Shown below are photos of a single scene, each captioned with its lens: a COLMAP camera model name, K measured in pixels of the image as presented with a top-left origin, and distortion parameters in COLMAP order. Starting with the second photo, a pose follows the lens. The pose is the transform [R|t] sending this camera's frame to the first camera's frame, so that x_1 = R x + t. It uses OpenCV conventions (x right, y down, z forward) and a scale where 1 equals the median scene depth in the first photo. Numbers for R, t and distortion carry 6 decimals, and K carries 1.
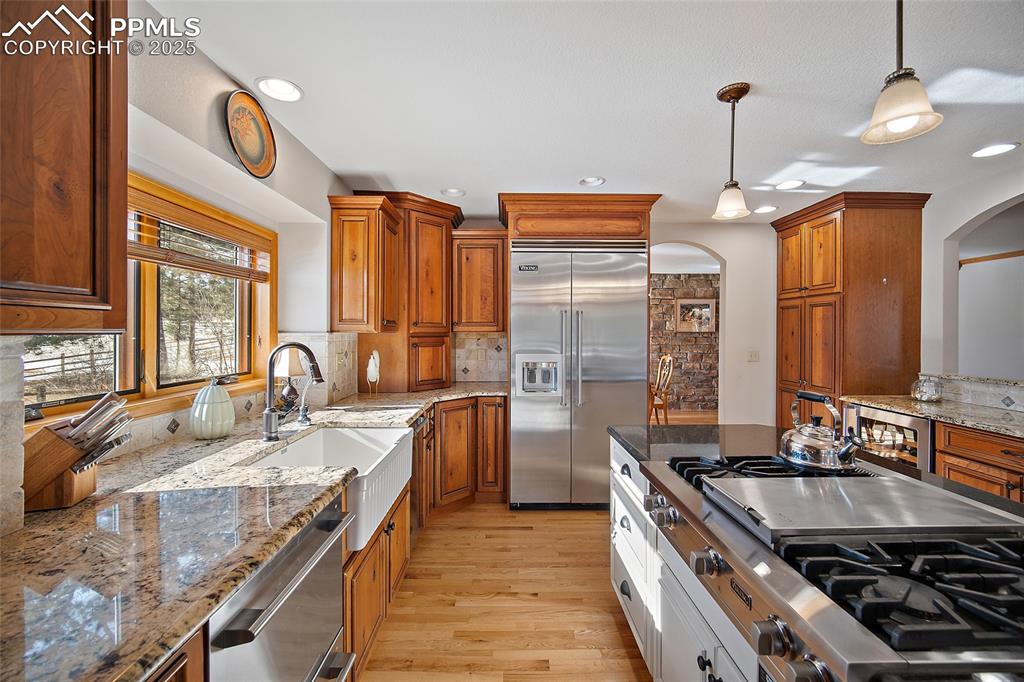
lens RADIAL K [[412.3, 0, 516.4], [0, 412.3, 321.9], [0, 0, 1]] dist [-0.002788, -0.000208]
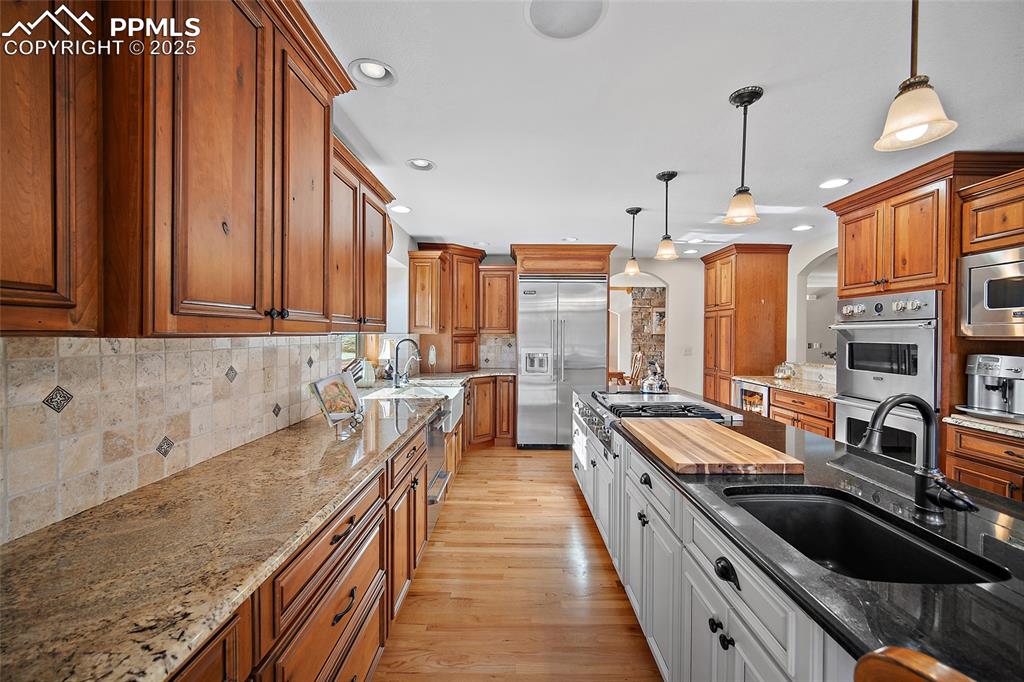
lens RADIAL K [[412.3, 0, 516.4], [0, 412.3, 321.9], [0, 0, 1]] dist [-0.002788, -0.000208]
pose [[0.999847, 0.003304, -0.017175, 0.005586], [-0.003391, 0.999982, -0.005001, -0.012112], [0.017158, 0.005059, 0.999840, -0.536764]]
